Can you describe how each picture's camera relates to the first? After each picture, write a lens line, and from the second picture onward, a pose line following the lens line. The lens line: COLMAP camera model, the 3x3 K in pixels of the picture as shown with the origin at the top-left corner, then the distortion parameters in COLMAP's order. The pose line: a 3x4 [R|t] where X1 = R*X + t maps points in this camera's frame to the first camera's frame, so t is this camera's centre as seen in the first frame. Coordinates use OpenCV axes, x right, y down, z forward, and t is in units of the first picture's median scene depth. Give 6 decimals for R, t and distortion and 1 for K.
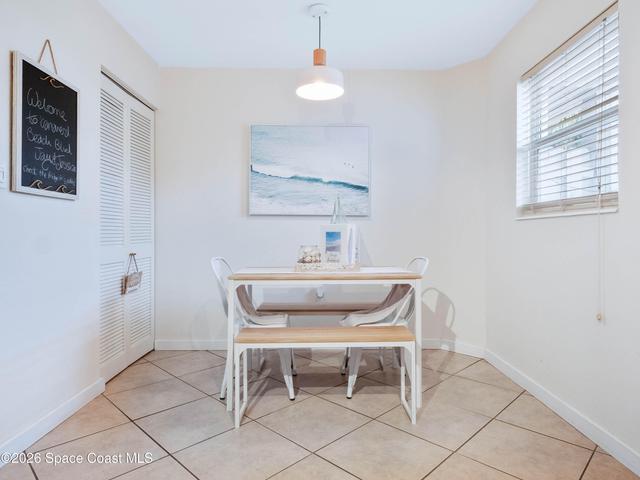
lens RADIAL K [[404.5, 0, 321.4], [0, 404.5, 240.7], [0, 0, 1]] dist [0.003630, -0.000285]
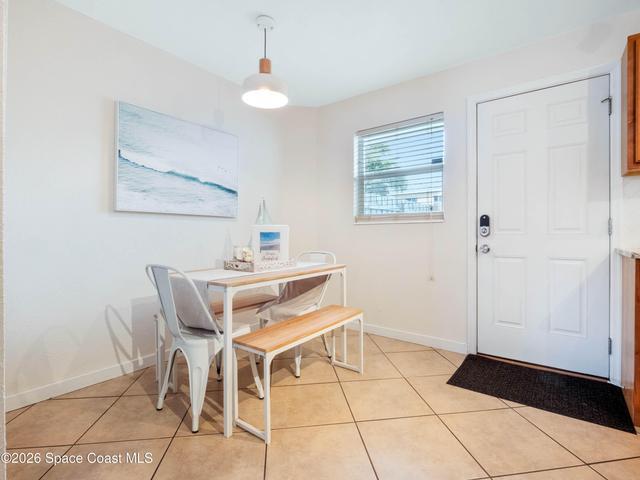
lens RADIAL K [[314.8, 0, 345.2], [0, 314.8, 240.2], [0, 0, 1]] dist [-0.011121, -0.001530]
pose [[0.599265, -0.018383, 0.800340, -0.405040], [0.013934, 0.999824, 0.012531, -0.006355], [-0.800429, 0.003642, 0.599416, 0.257490]]
